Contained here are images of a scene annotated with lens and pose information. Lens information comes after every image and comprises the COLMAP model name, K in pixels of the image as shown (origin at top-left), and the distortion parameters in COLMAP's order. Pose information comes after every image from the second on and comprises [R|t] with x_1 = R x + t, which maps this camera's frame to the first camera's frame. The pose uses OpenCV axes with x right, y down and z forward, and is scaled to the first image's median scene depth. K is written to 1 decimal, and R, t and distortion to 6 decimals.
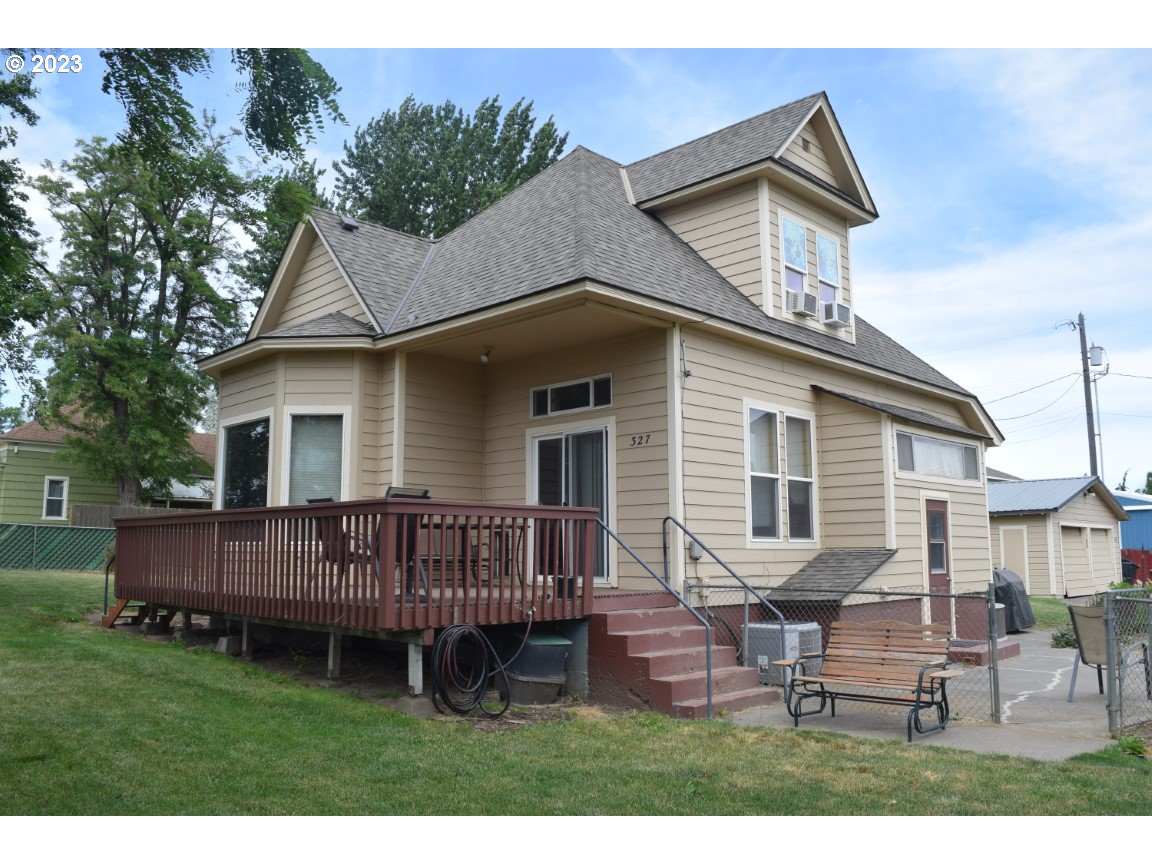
lens RADIAL K [[891.7, 0, 576.9], [0, 891.7, 433.0], [0, 0, 1]] dist [-0.067031, 0.008186]
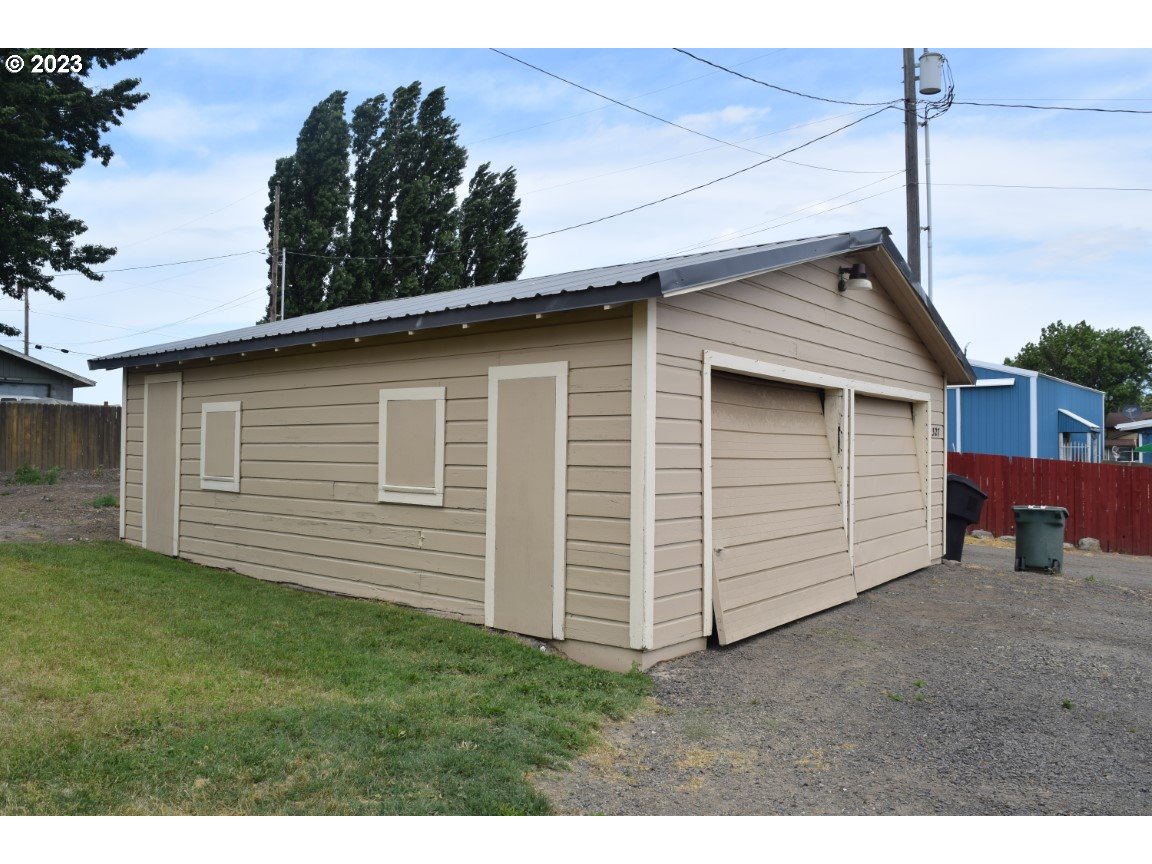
lens RADIAL K [[891.7, 0, 576.9], [0, 891.7, 433.0], [0, 0, 1]] dist [-0.067031, 0.008186]
pose [[0.990392, 0.004086, 0.138225, 0.412497], [-0.020354, 0.992984, 0.116488, 0.082013], [-0.136780, -0.118182, 0.983526, 0.643721]]
